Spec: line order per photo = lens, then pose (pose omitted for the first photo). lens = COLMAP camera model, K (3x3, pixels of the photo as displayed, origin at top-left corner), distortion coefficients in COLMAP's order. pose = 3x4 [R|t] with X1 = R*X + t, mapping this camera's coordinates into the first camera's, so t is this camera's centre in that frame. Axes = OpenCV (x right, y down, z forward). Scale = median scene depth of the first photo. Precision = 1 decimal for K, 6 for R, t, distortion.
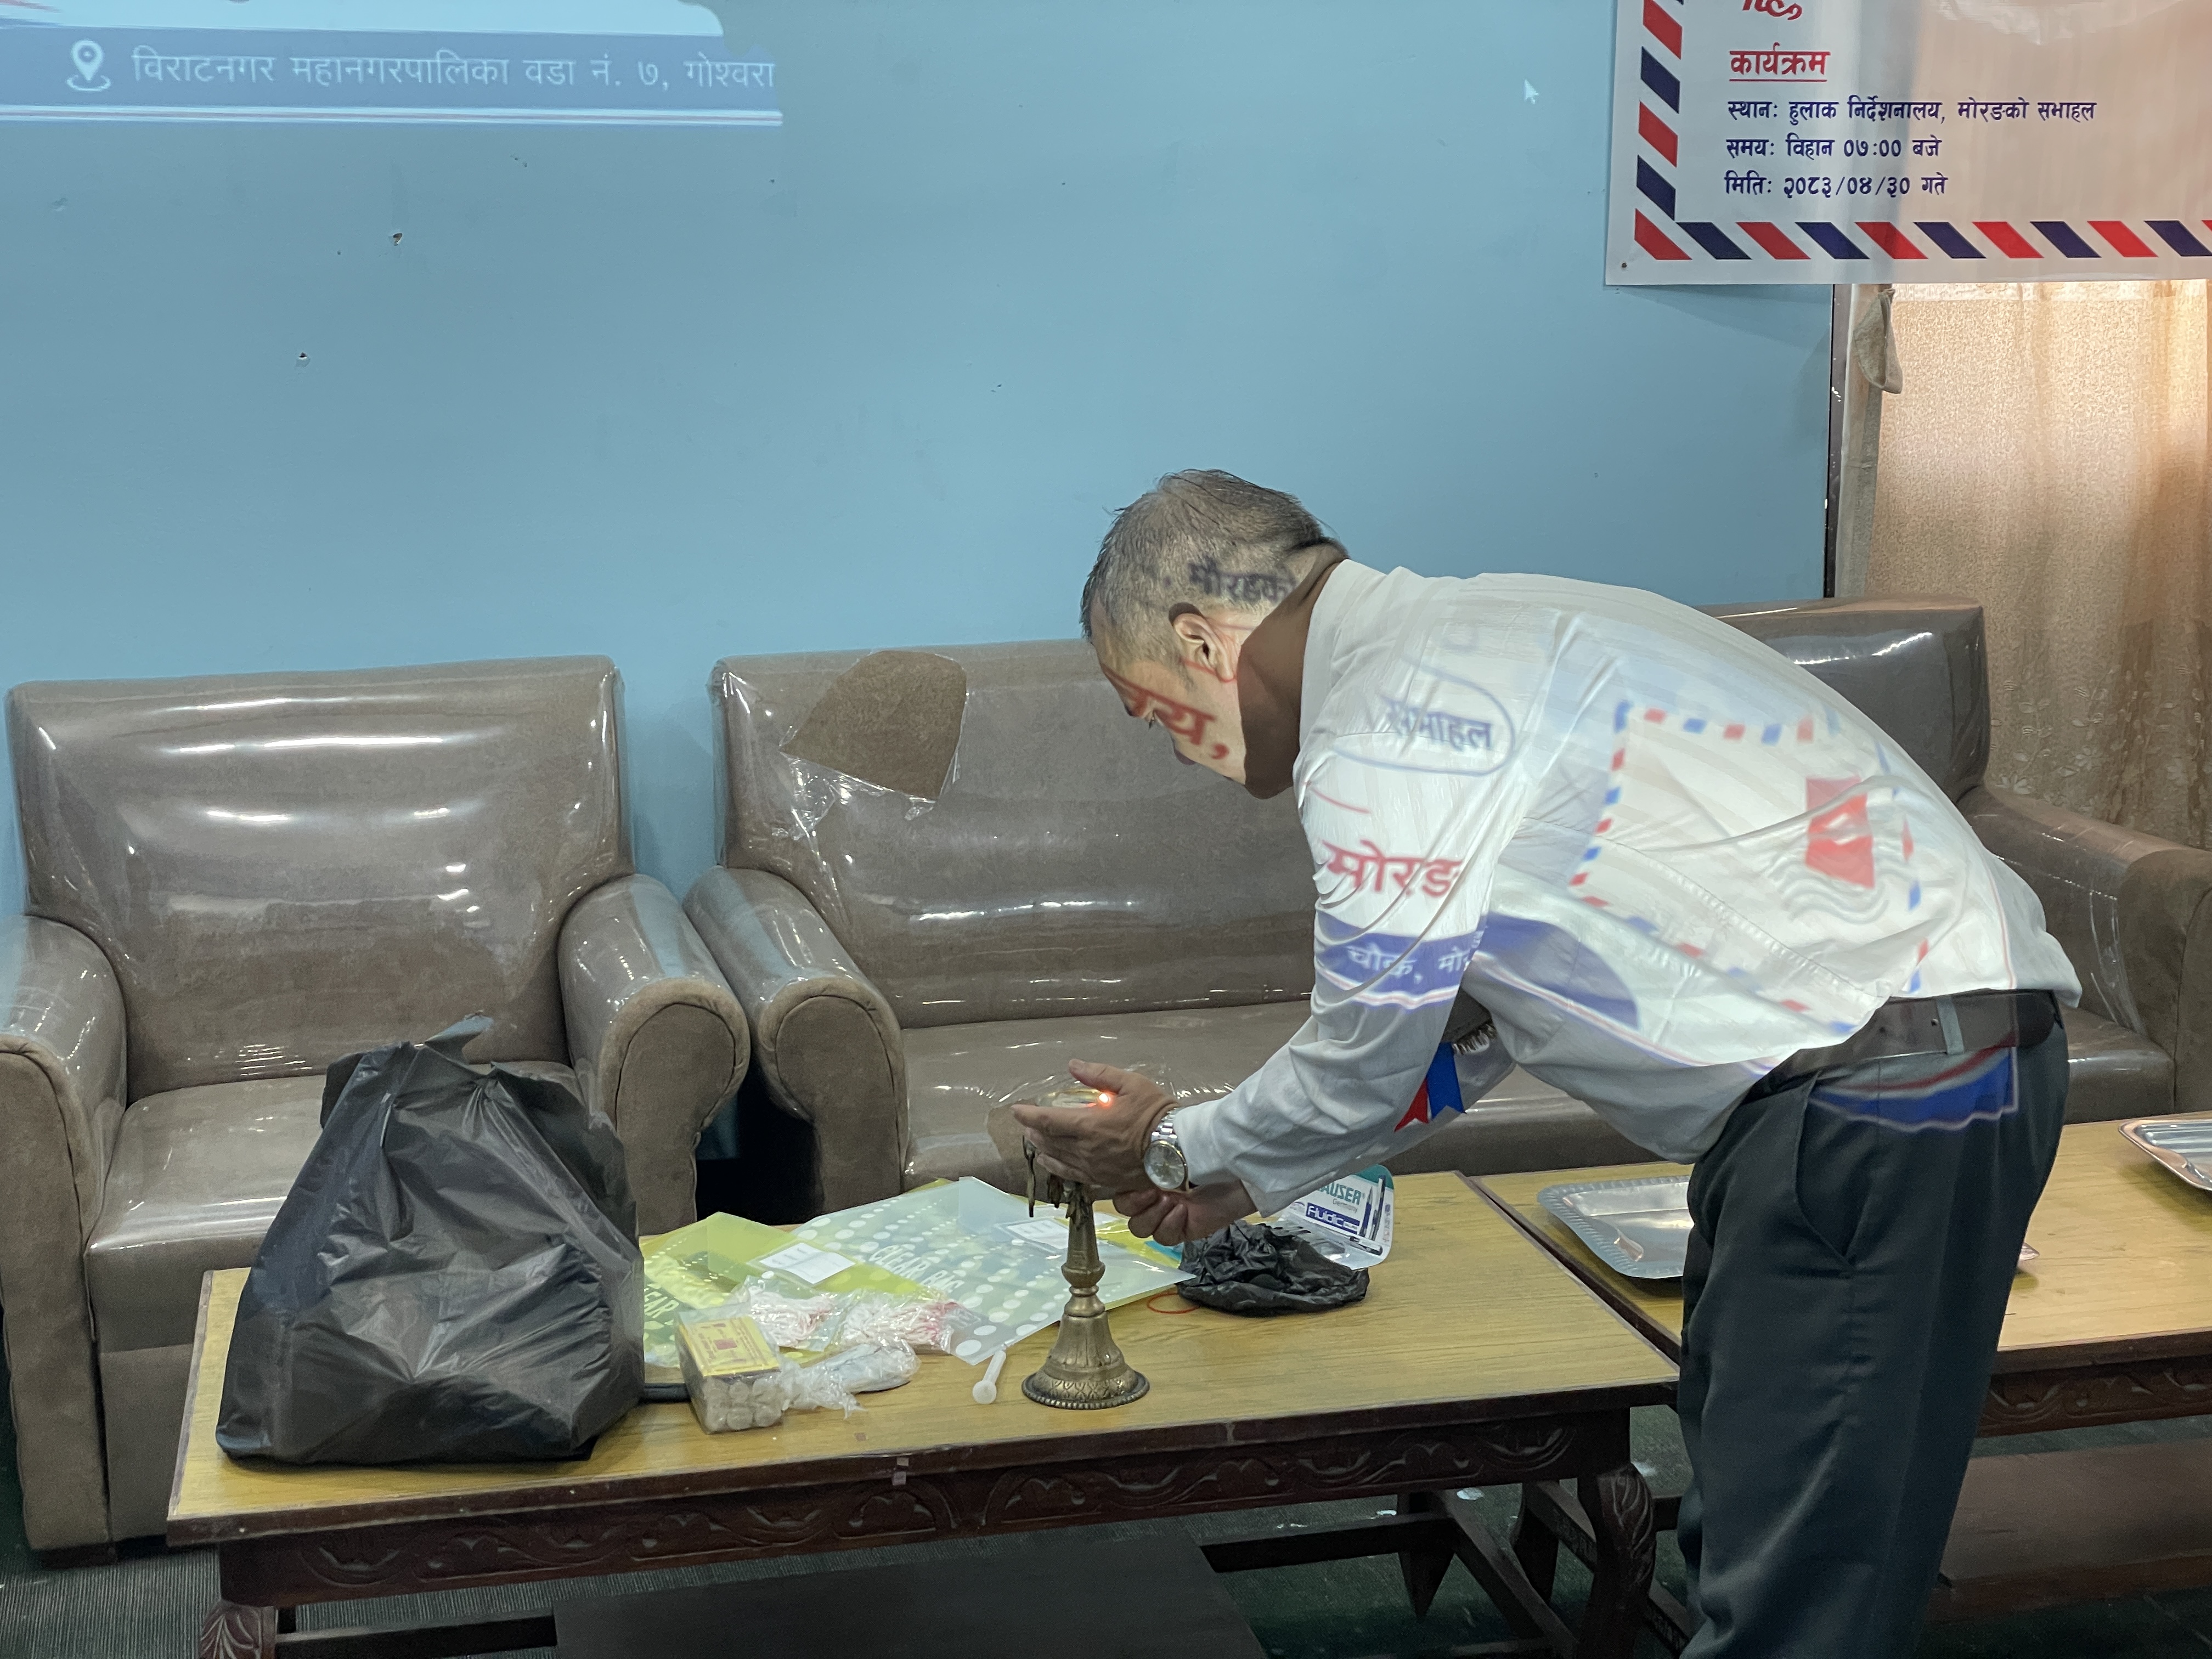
lens RADIAL K [[3307.4, 0, 1113.4], [0, 3307.4, 780.8], [0, 0, 1]] dist [0.118814, 0.000000]
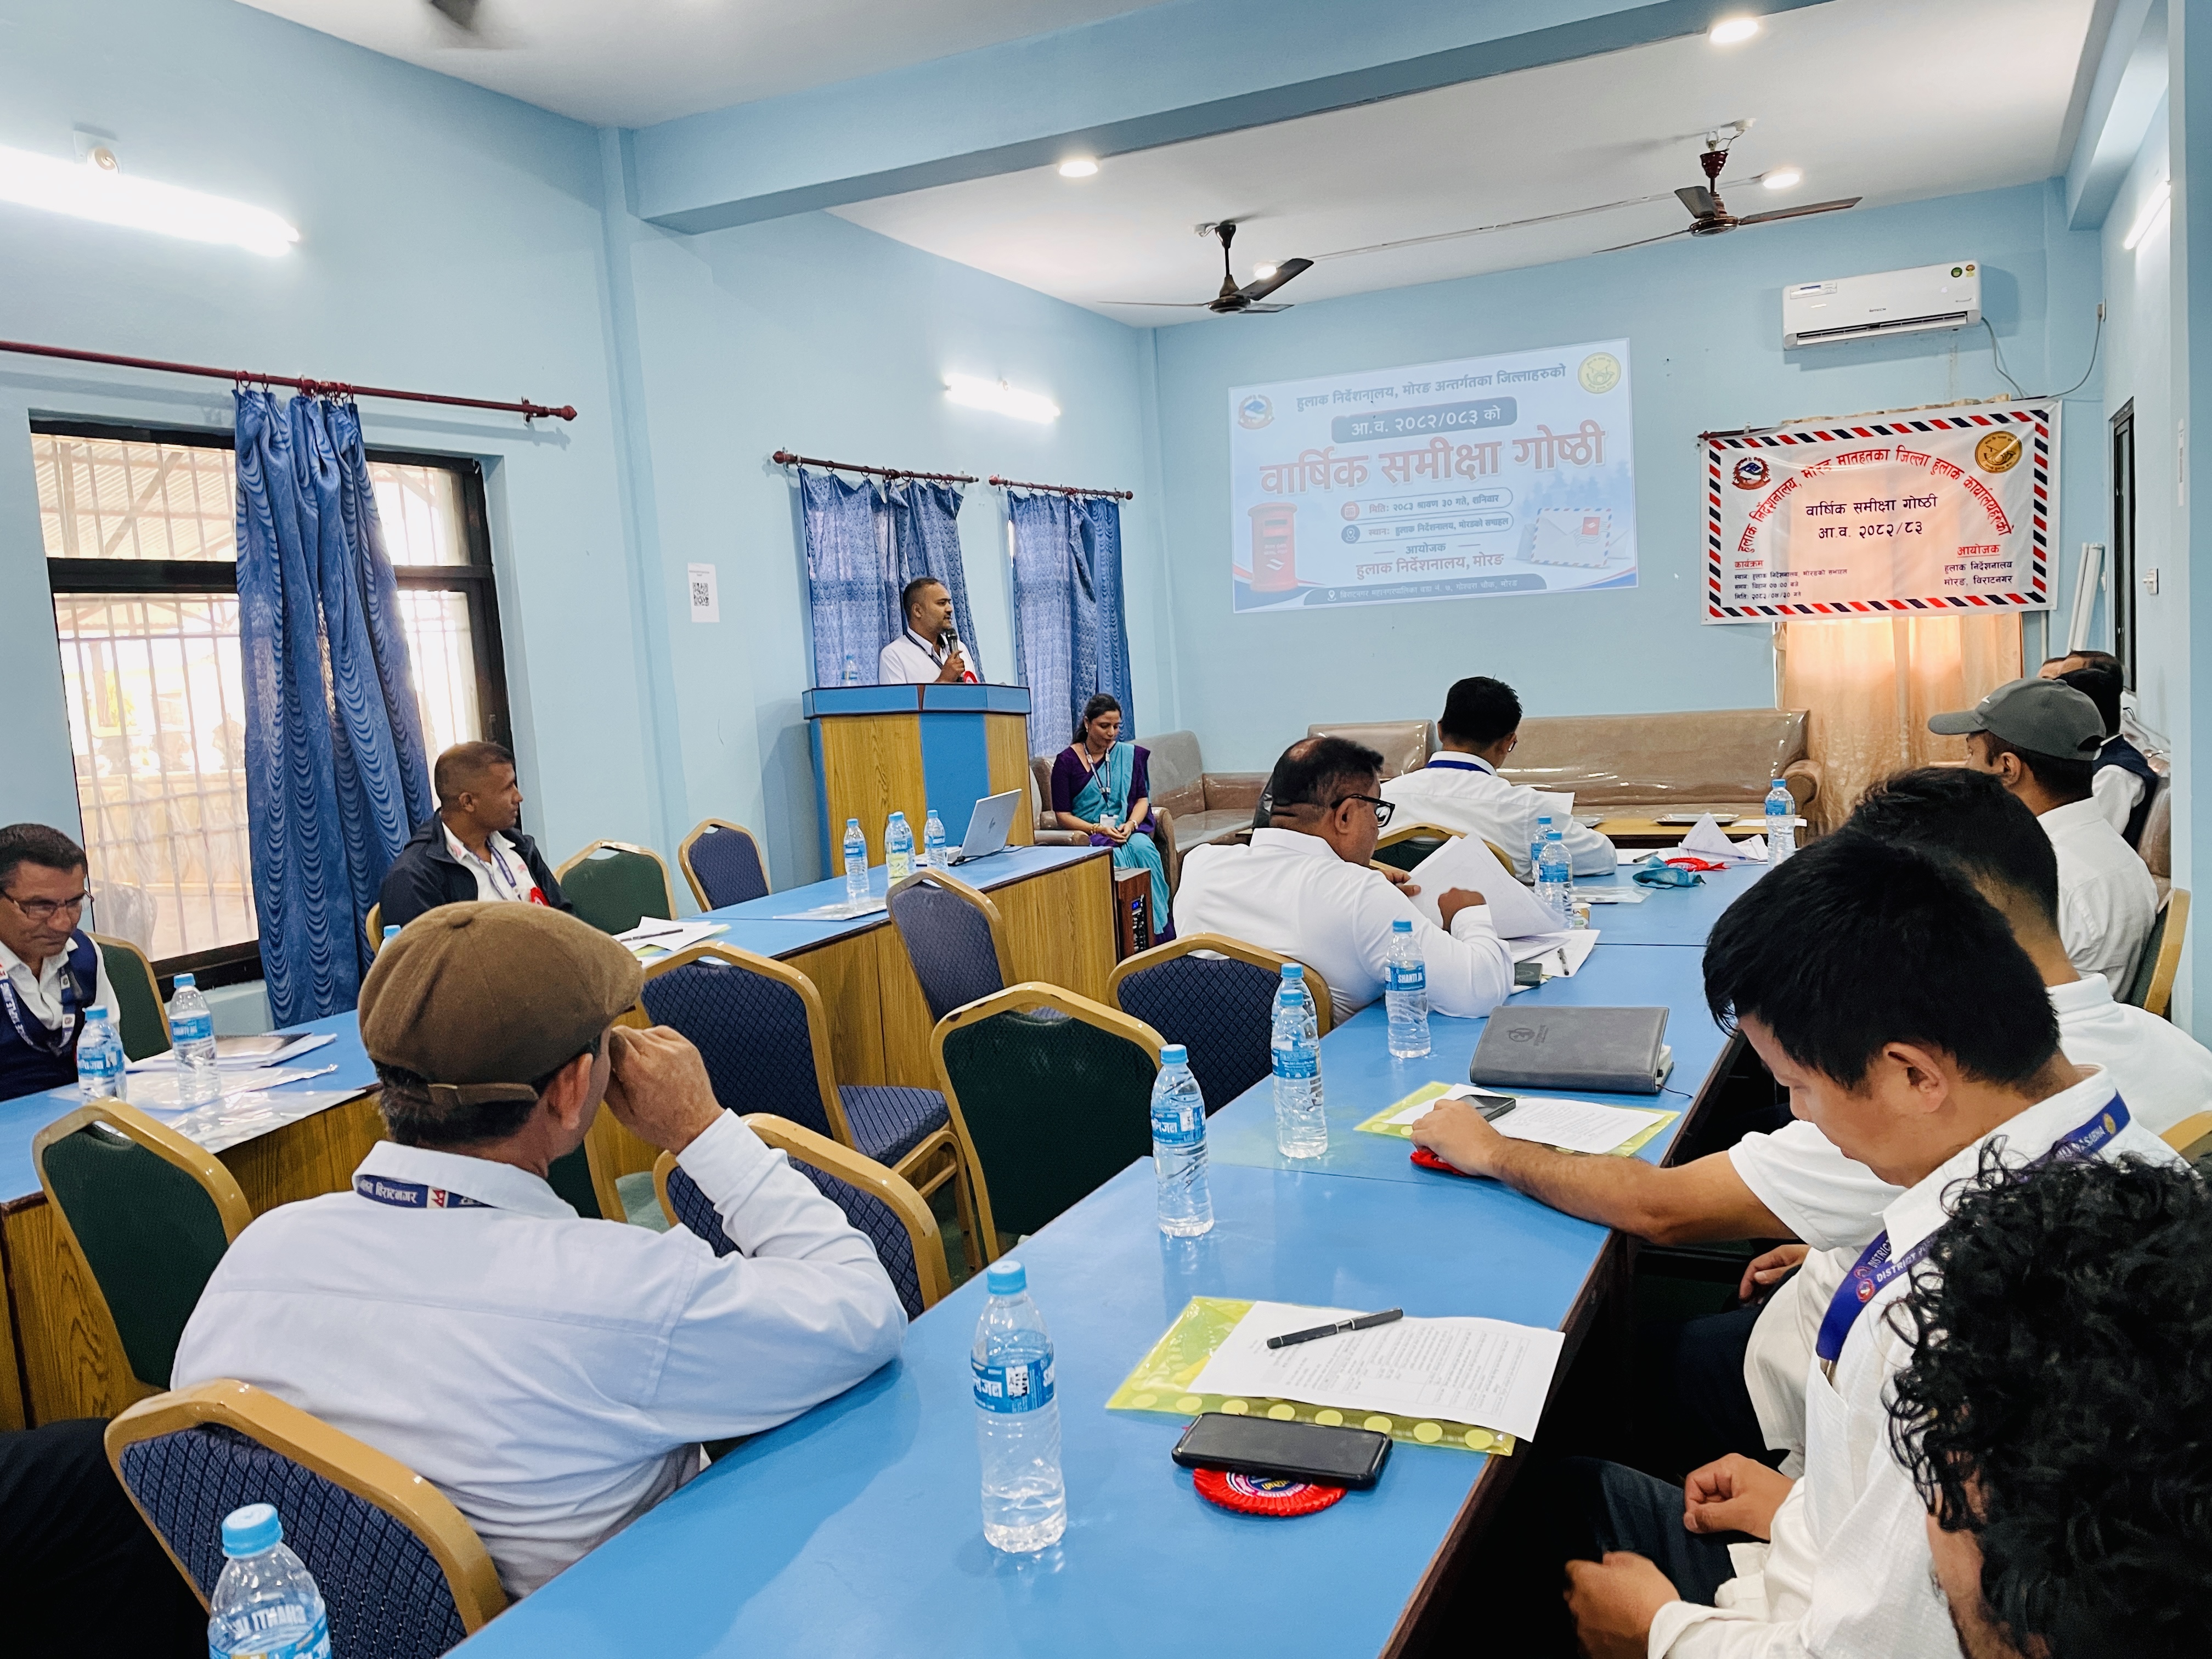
lens RADIAL K [[1662.4, 0, 1114.7], [0, 1662.4, 806.0], [0, 0, 1]] dist [0.100123, -0.136141]
pose [[0.759772, 0.032319, -0.649386, 0.978064], [-0.060663, 0.997931, -0.021310, 0.151502], [0.647354, 0.055585, 0.760160, -0.959932]]
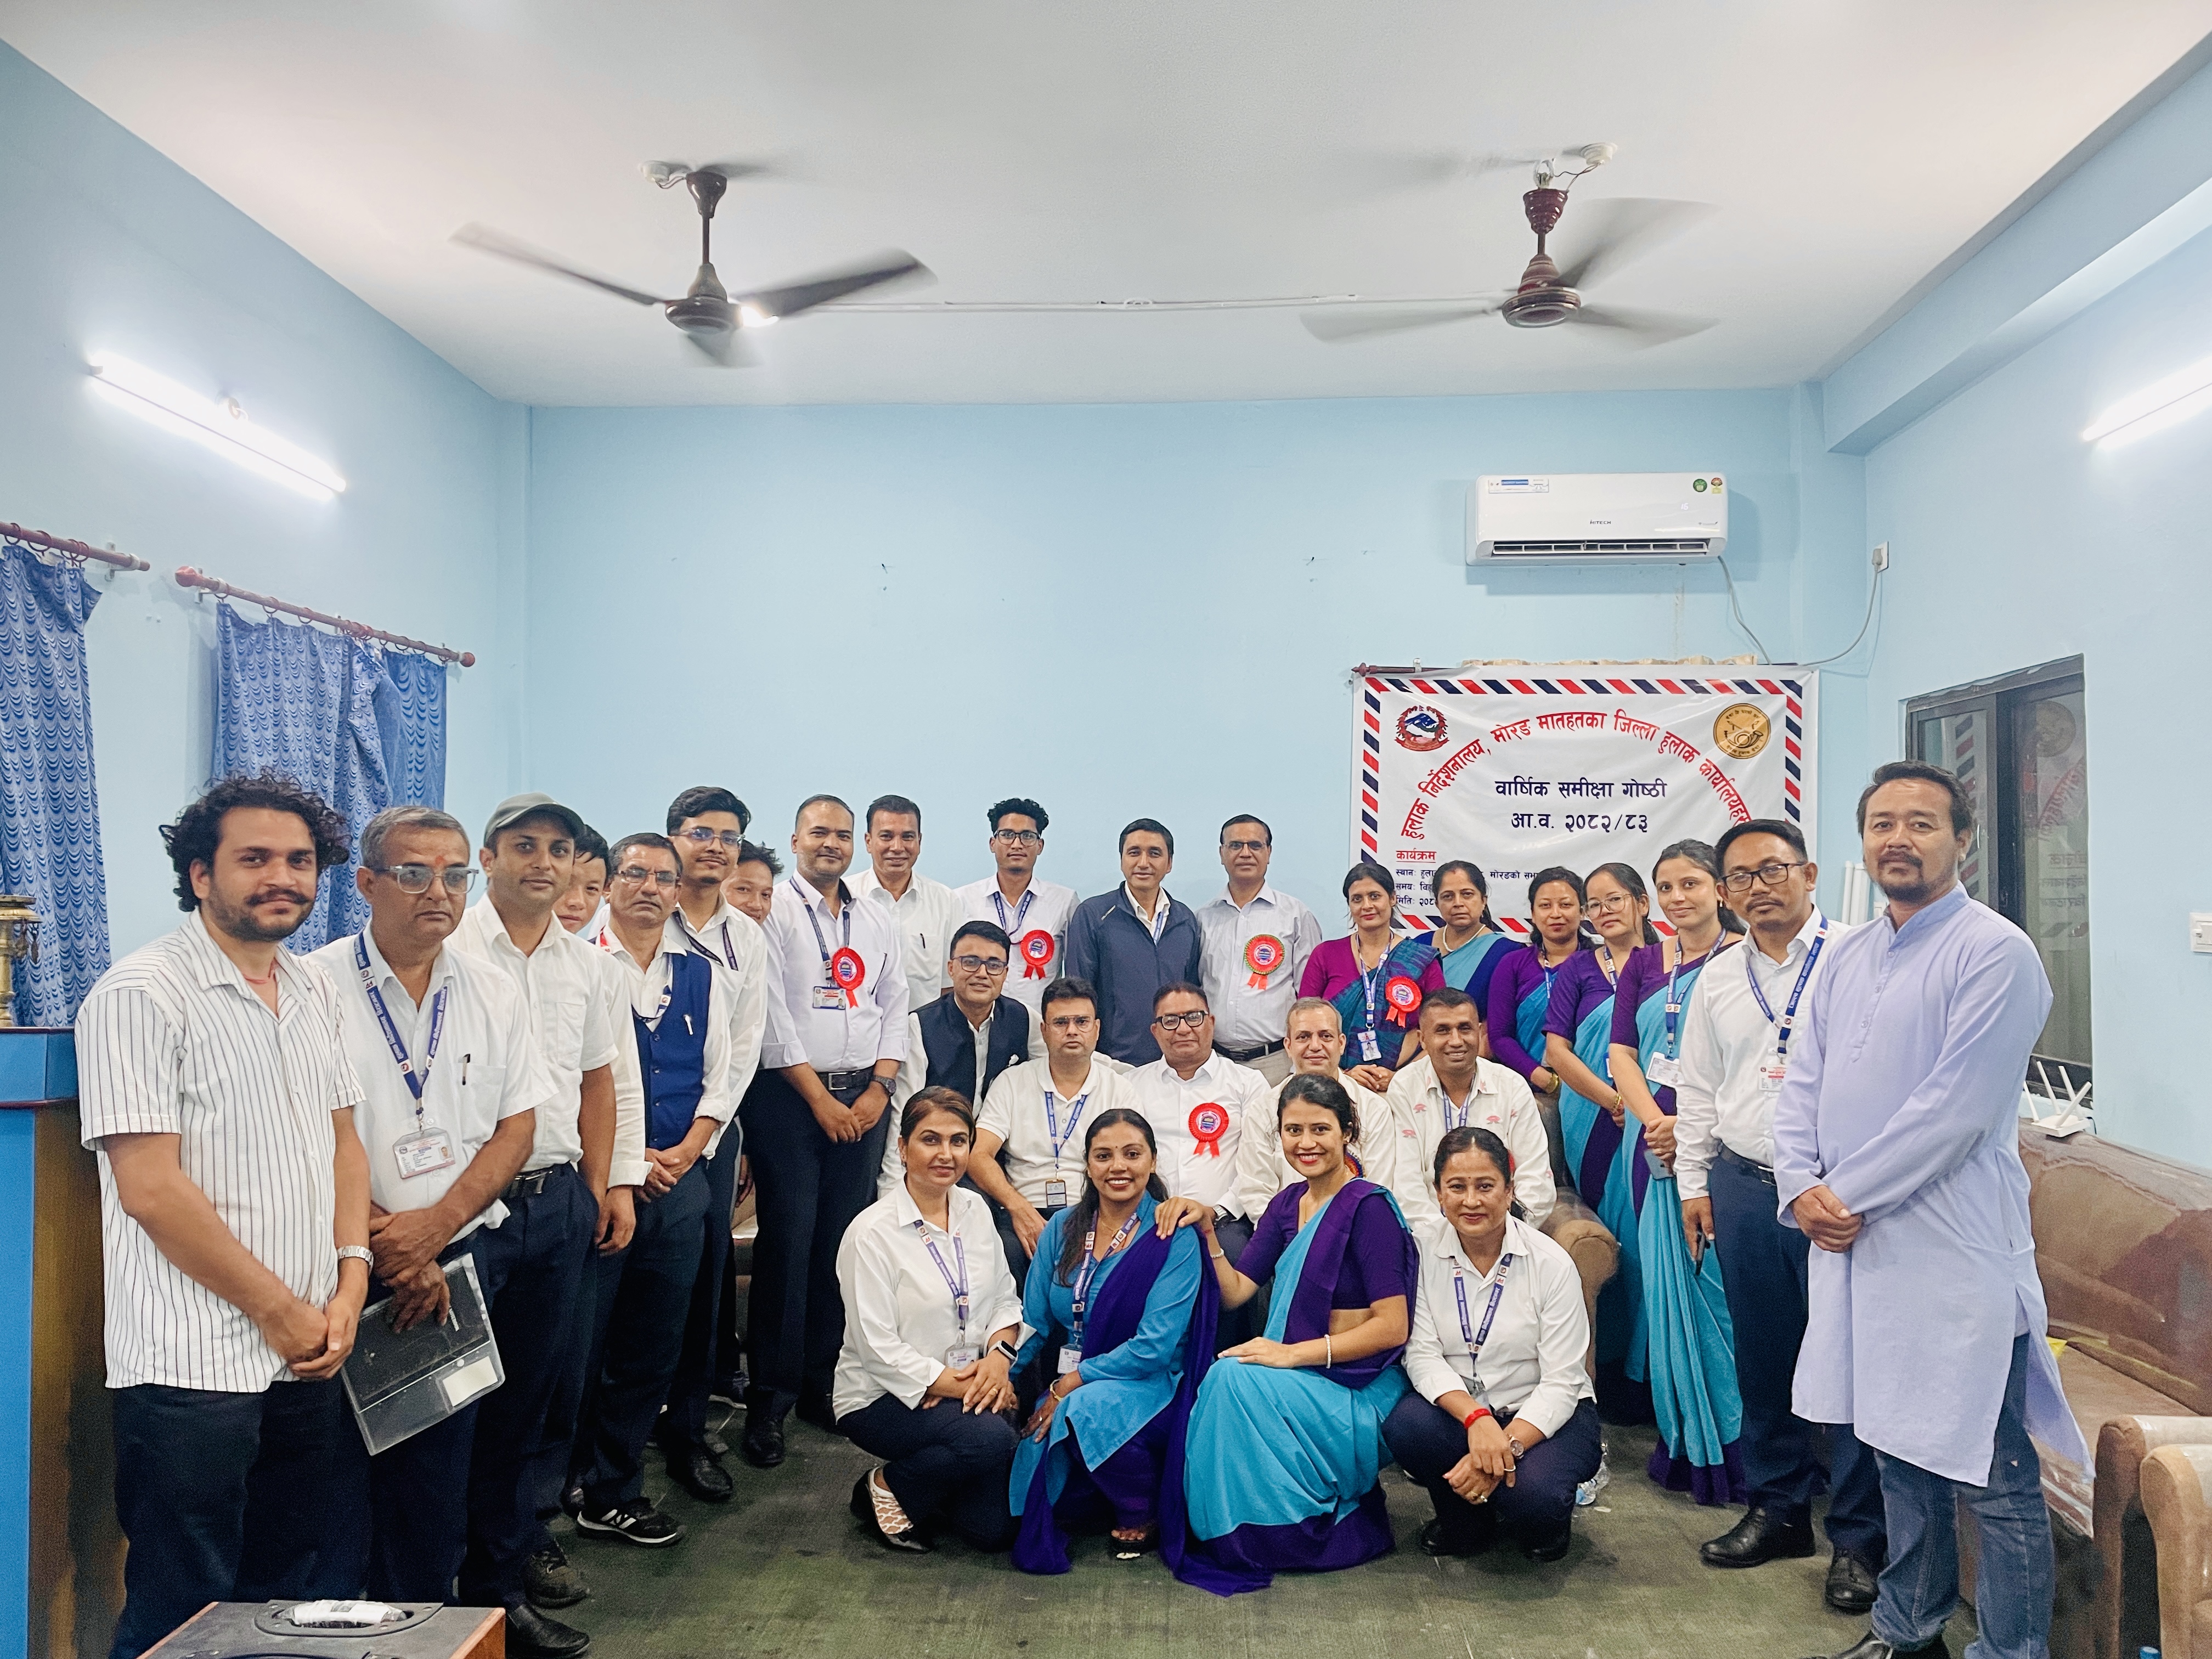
lens RADIAL K [[1662.4, 0, 1115.1], [0, 1662.4, 834.0], [0, 0, 1]] dist [0.100123, -0.136141]
pose [[0.953388, 0.010304, -0.301570, 0.403465], [-0.069525, 0.980027, -0.186314, 0.030849], [0.293627, 0.198596, 0.935063, -0.320912]]
